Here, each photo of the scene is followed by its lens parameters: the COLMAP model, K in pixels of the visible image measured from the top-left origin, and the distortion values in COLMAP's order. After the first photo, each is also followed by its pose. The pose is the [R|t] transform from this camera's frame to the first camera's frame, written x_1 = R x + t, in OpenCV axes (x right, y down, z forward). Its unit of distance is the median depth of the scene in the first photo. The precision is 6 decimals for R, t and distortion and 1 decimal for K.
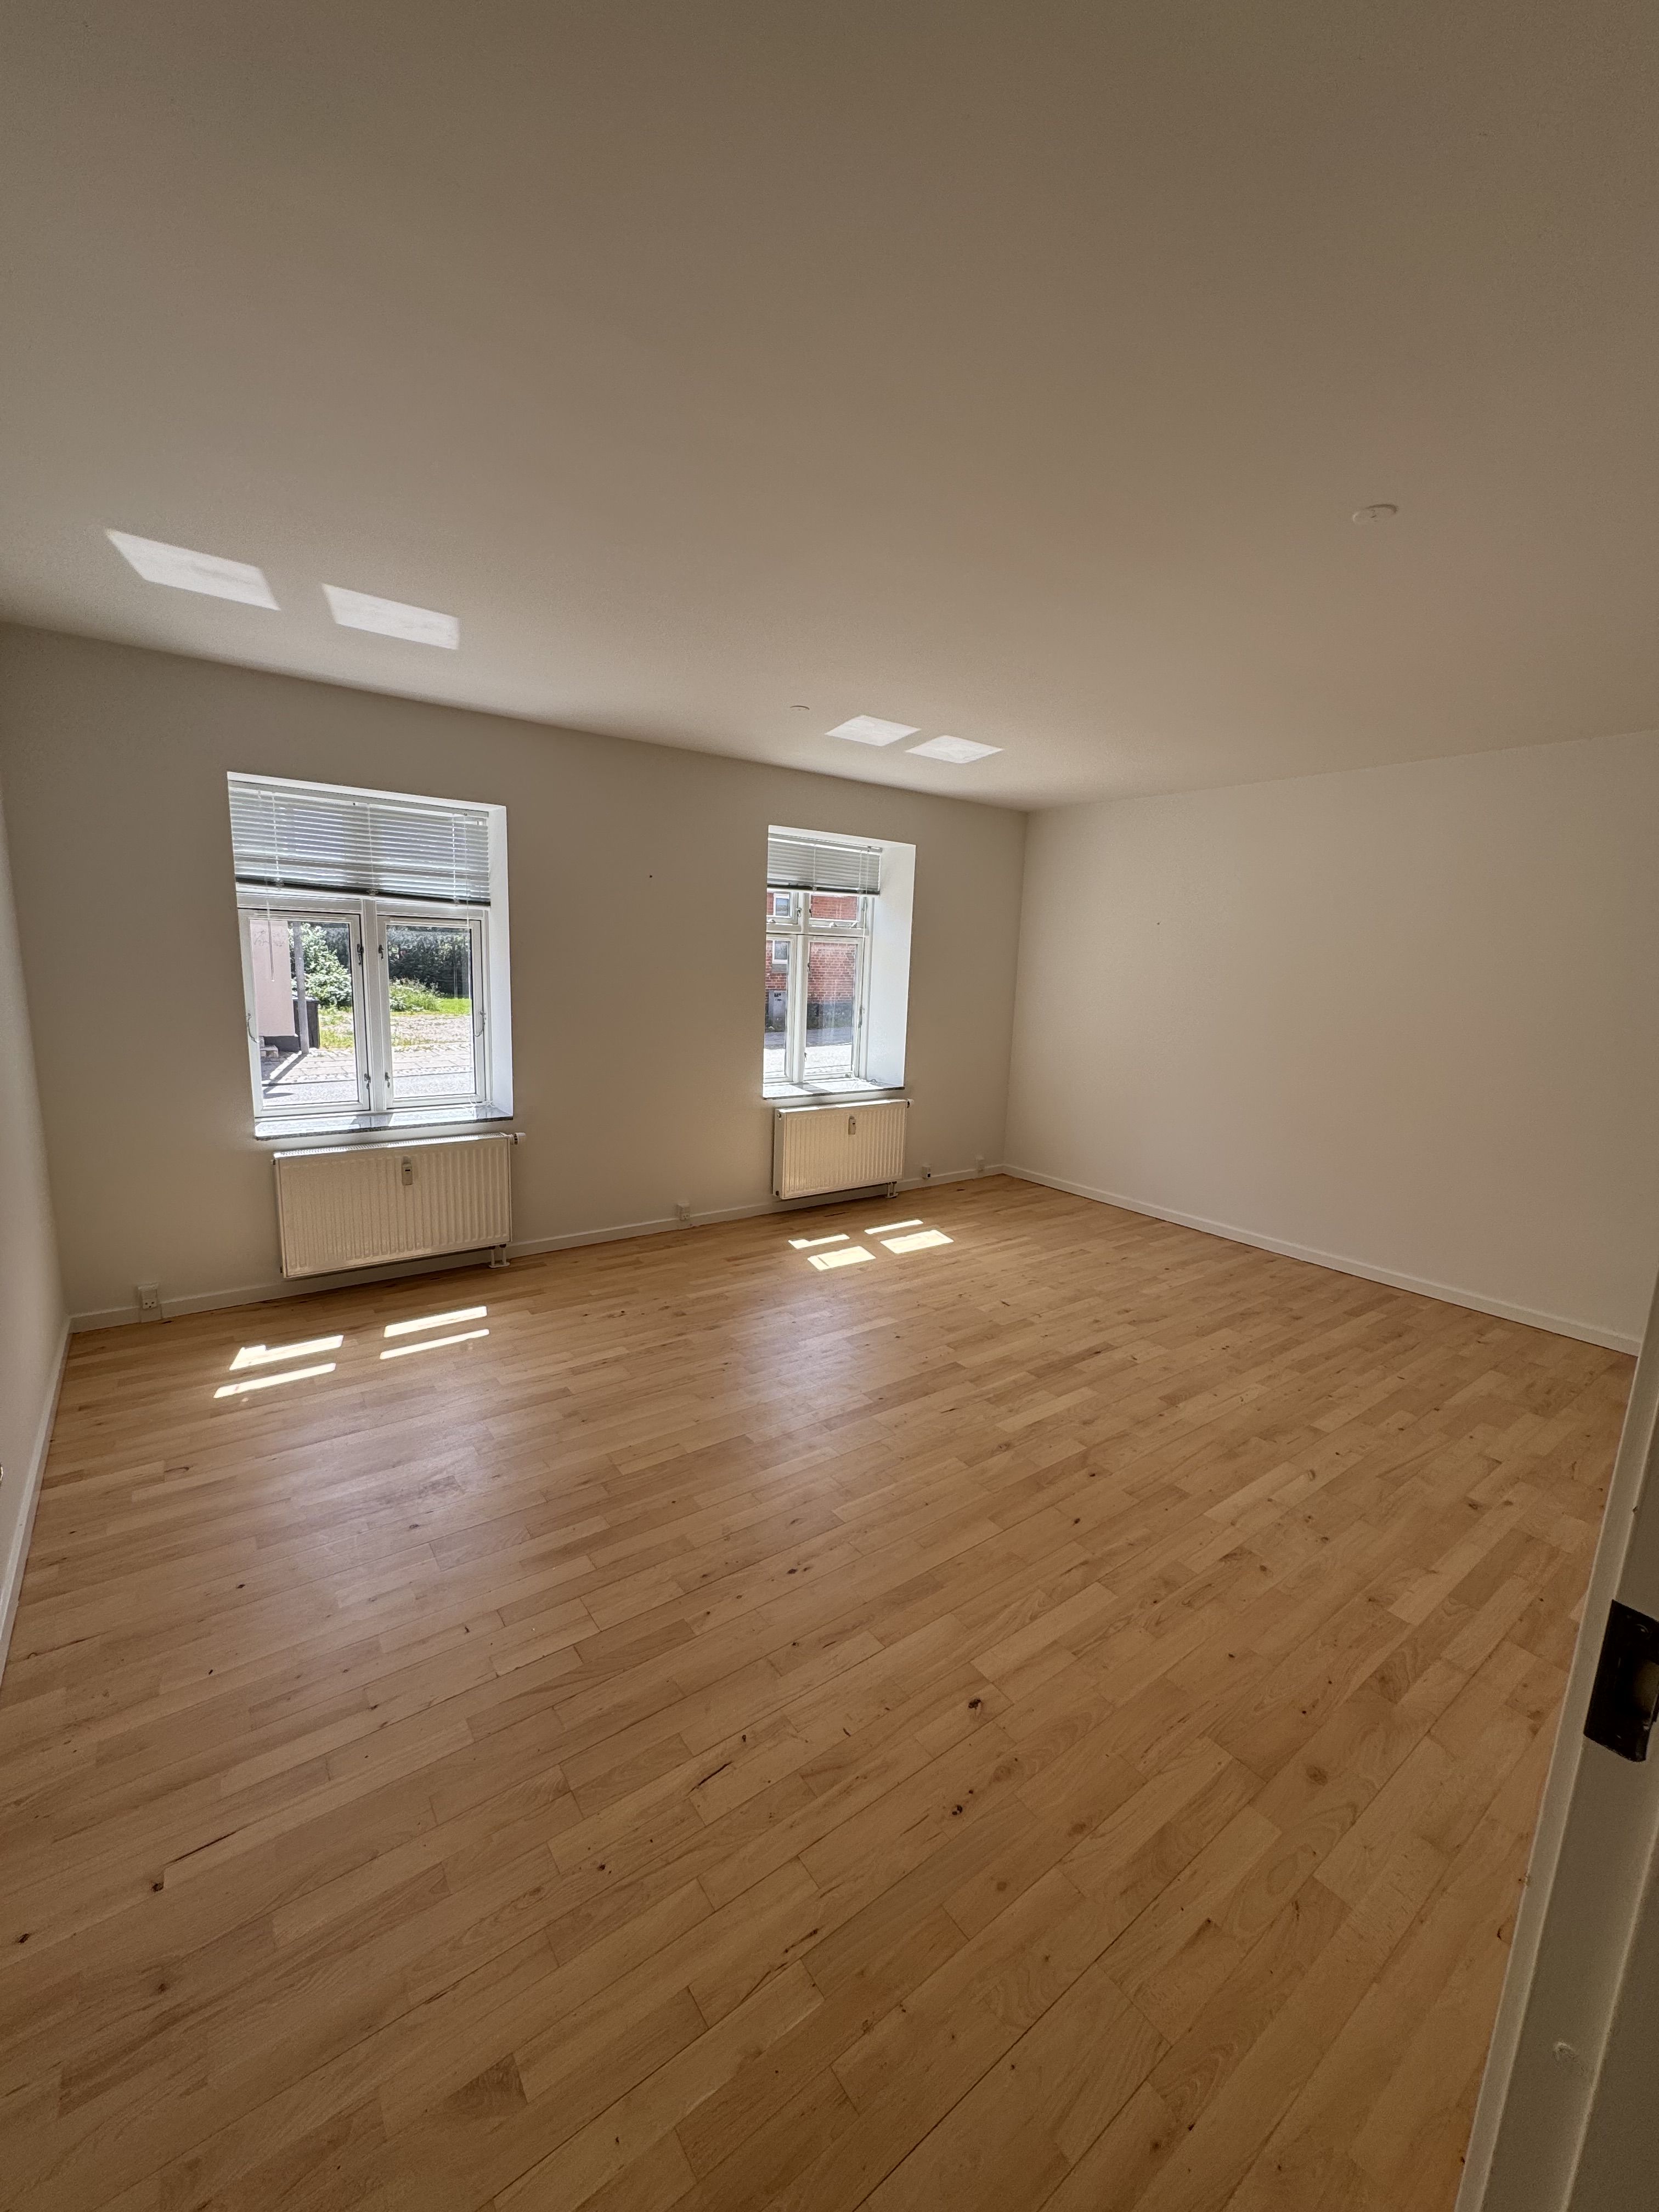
lens RADIAL K [[883.0, 0, 825.5], [0, 883.0, 1107.4], [0, 0, 1]] dist [-0.004223, -0.000202]
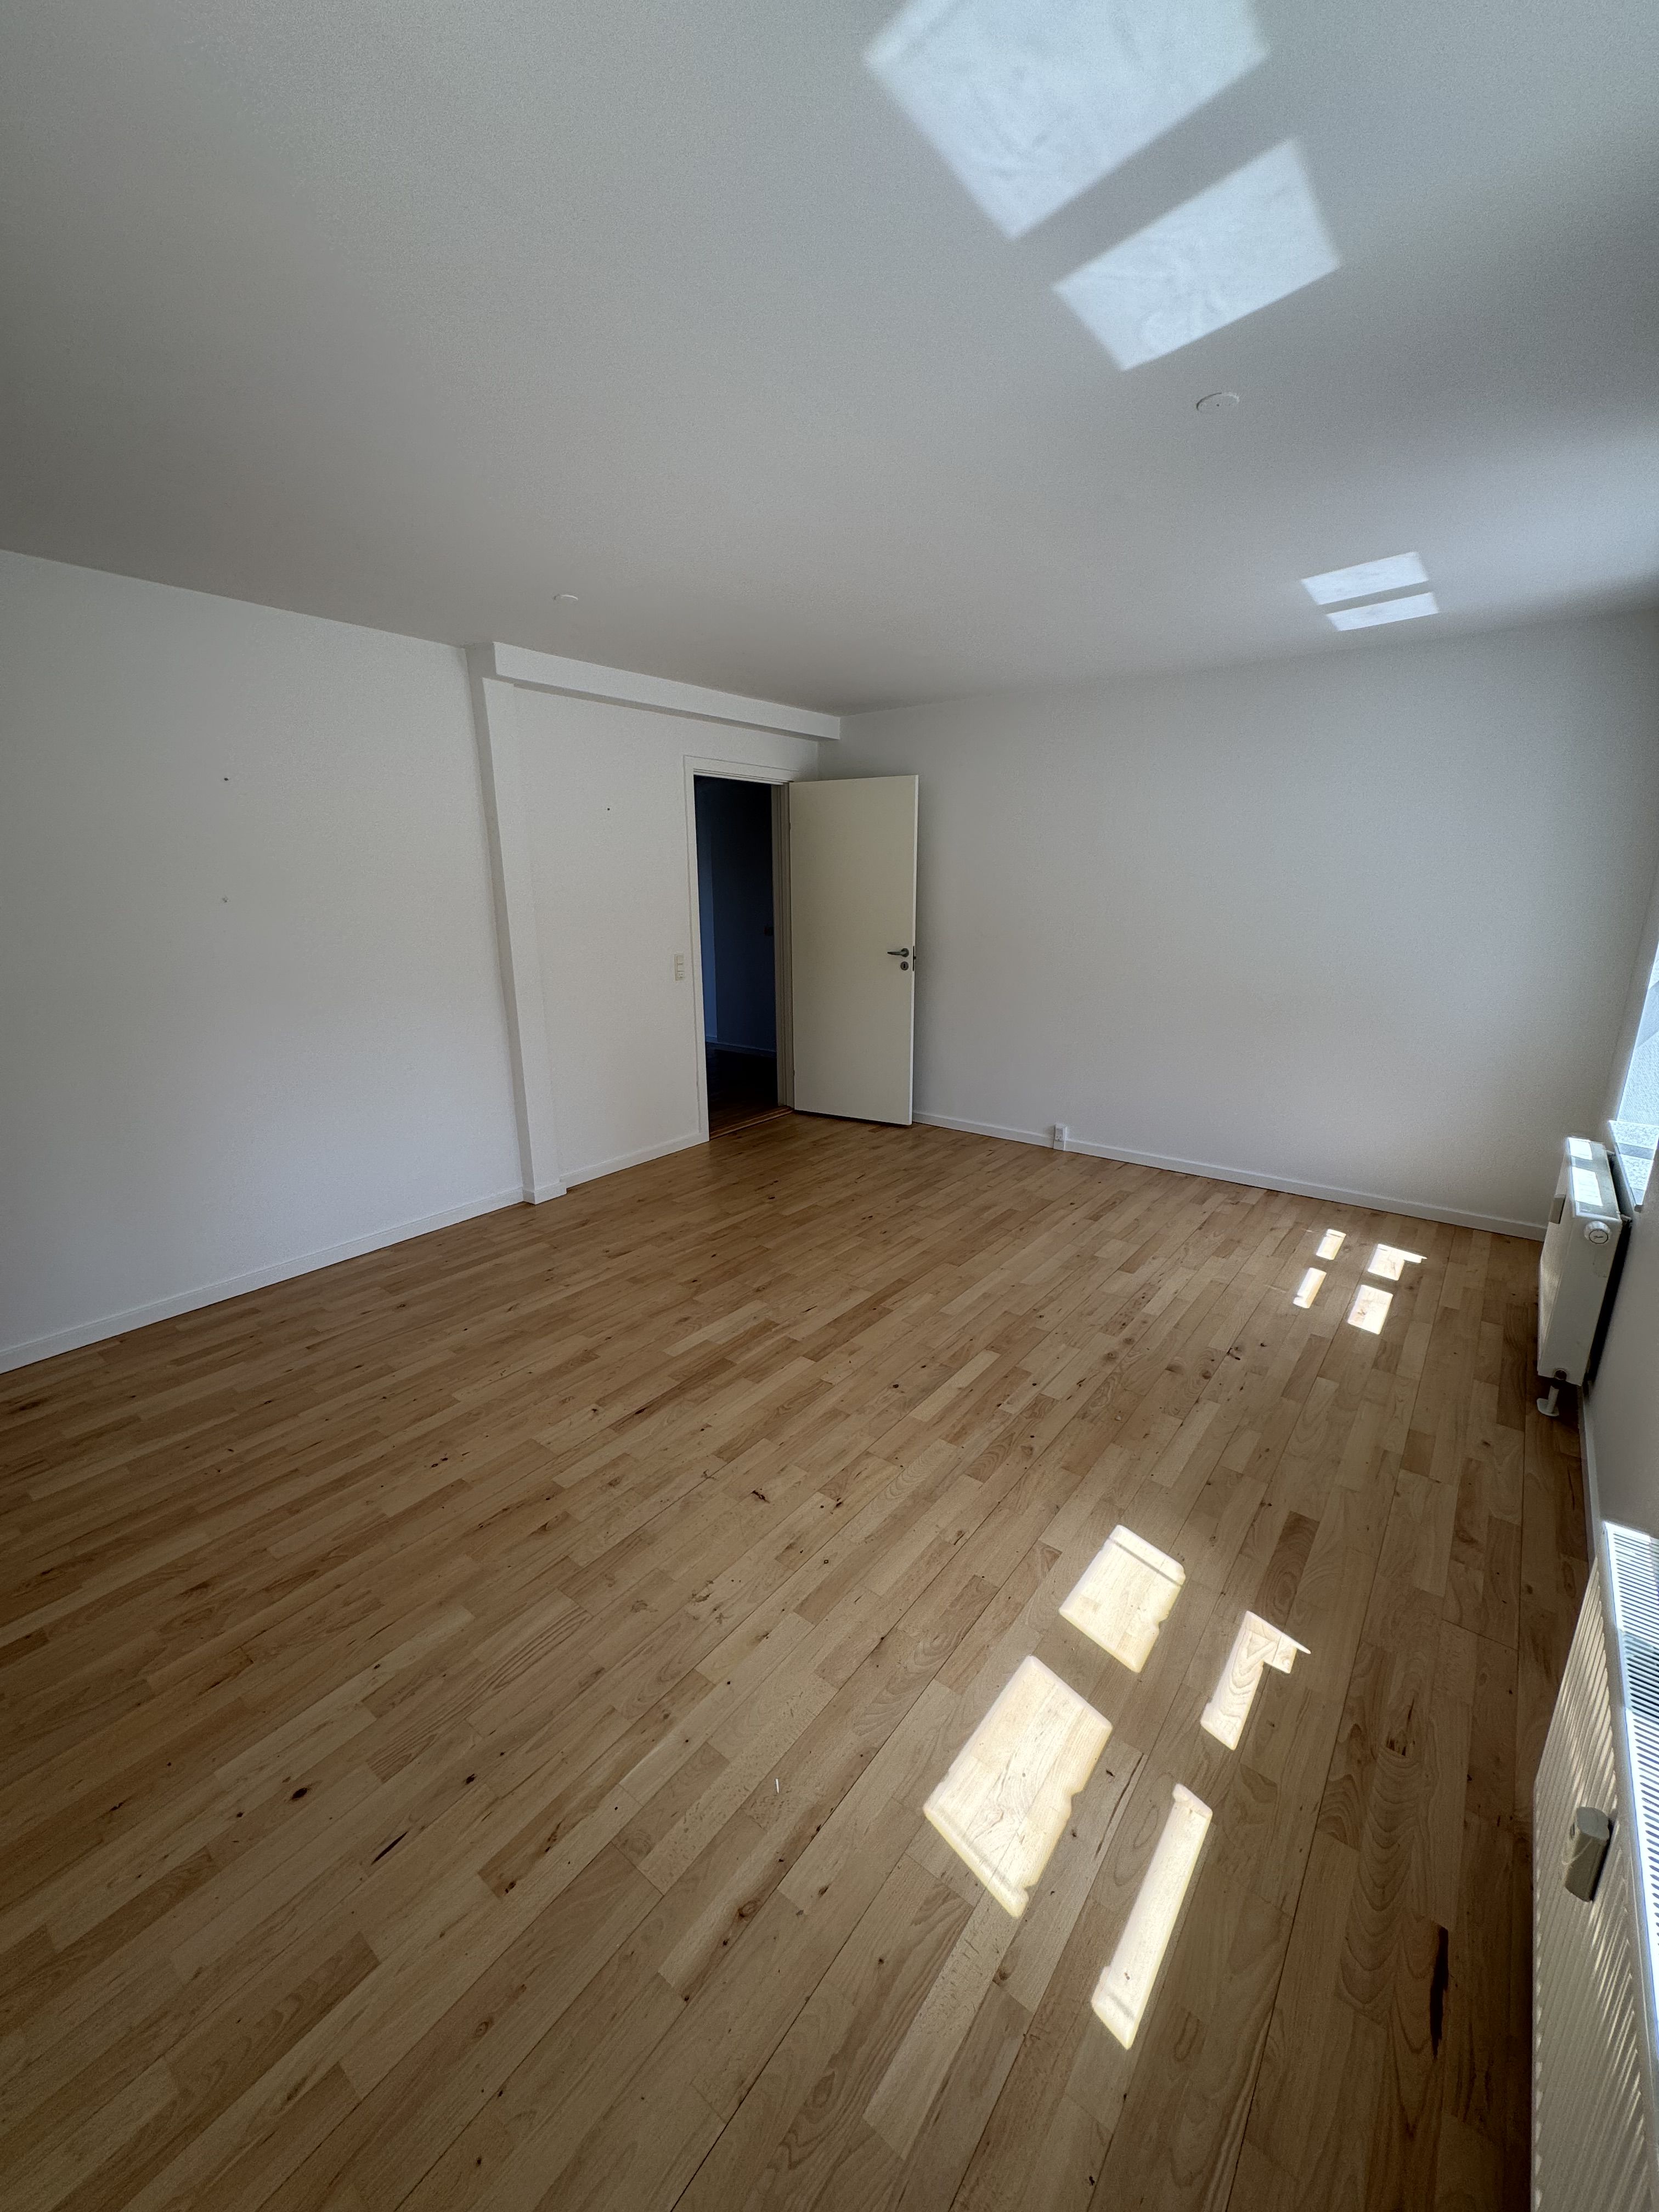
lens RADIAL K [[883.0, 0, 827.0], [0, 883.0, 1108.0], [0, 0, 1]] dist [-0.004223, -0.000202]
pose [[-0.962640, 0.040150, -0.267790, 0.369576], [-0.074696, 0.911202, 0.405131, -0.298781], [0.260277, 0.409998, -0.874161, 1.706200]]
